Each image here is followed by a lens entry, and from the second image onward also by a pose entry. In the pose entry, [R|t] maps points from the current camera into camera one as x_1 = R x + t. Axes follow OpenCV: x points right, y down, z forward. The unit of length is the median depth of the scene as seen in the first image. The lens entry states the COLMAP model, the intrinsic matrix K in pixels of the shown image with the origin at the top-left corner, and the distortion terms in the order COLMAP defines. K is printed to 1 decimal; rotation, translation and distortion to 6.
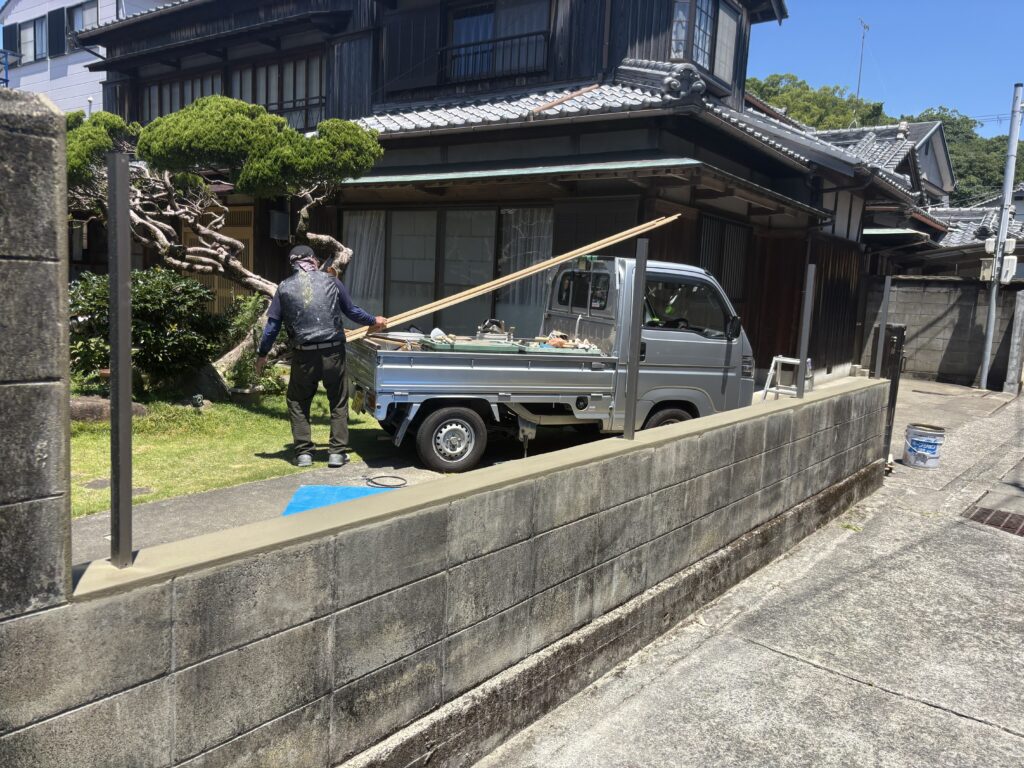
lens RADIAL K [[768.4, 0, 501.1], [0, 768.4, 378.5], [0, 0, 1]] dist [0.053442, -0.053587]
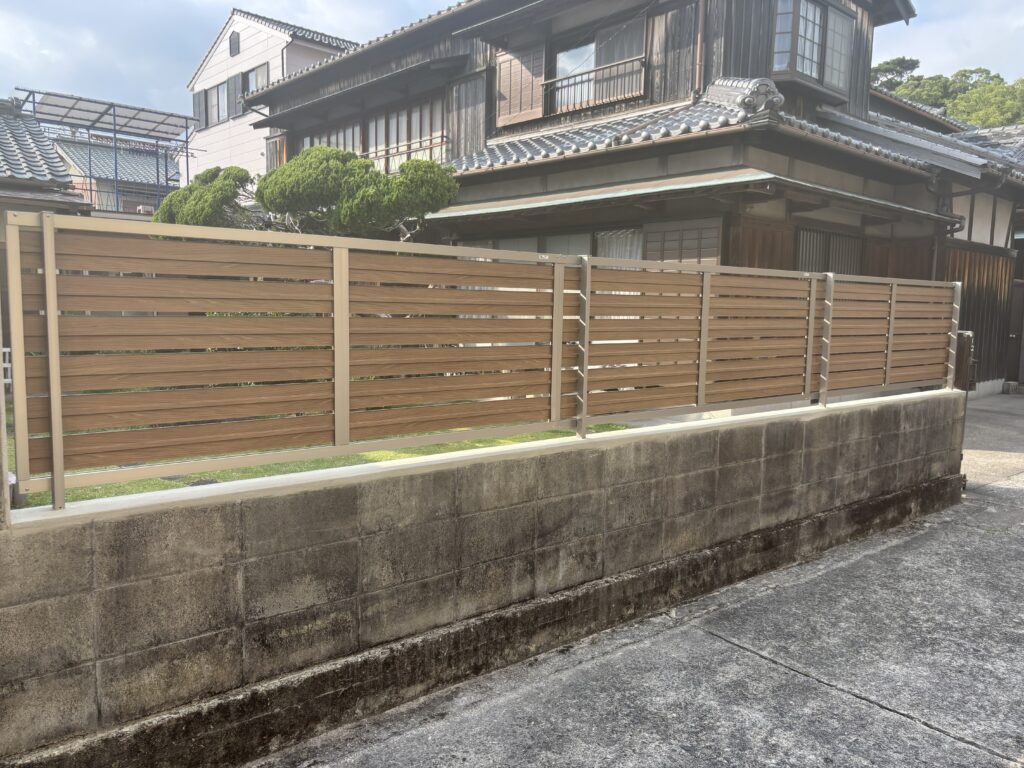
lens RADIAL K [[774.6, 0, 512.0], [0, 774.6, 384.0], [0, 0, 1]] dist [0.051838, -0.050980]
pose [[0.979437, -0.010089, -0.201496, 0.309678], [0.004836, 0.999636, -0.026543, 0.032666], [0.201690, 0.025023, 0.979130, -0.108485]]
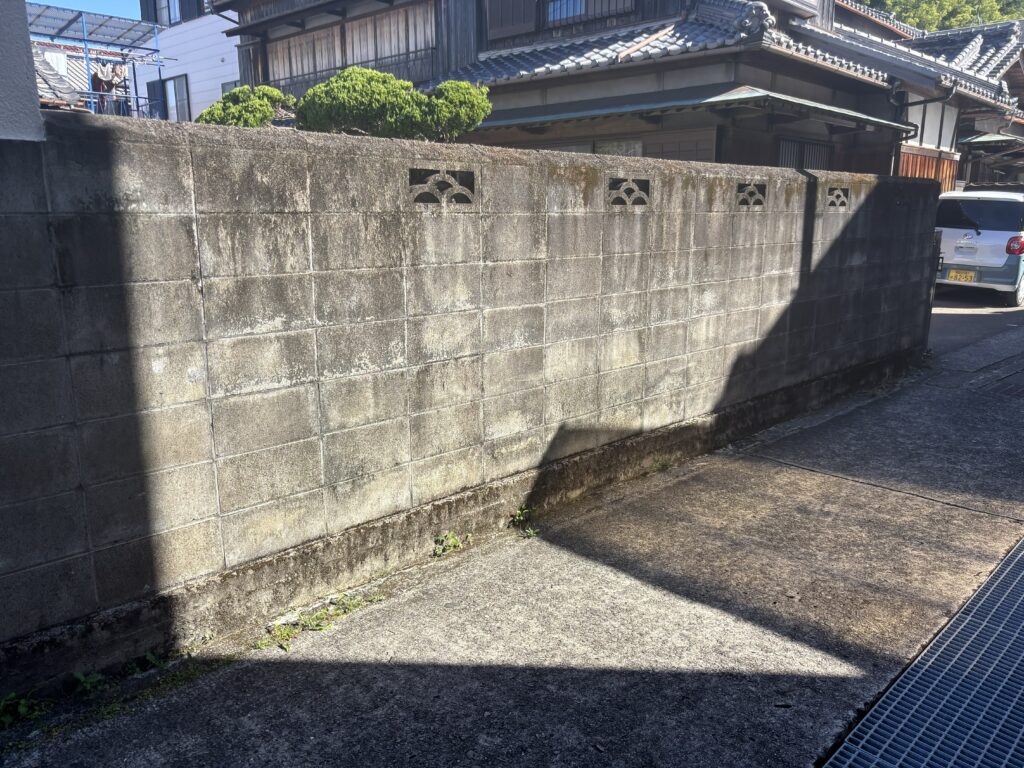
lens RADIAL K [[774.6, 0, 512.0], [0, 774.6, 384.0], [0, 0, 1]] dist [0.051838, -0.050980]
pose [[0.991327, -0.021792, -0.129600, 0.061361], [0.033786, 0.995270, 0.091079, 0.065137], [0.127002, -0.094668, 0.987375, -0.528781]]
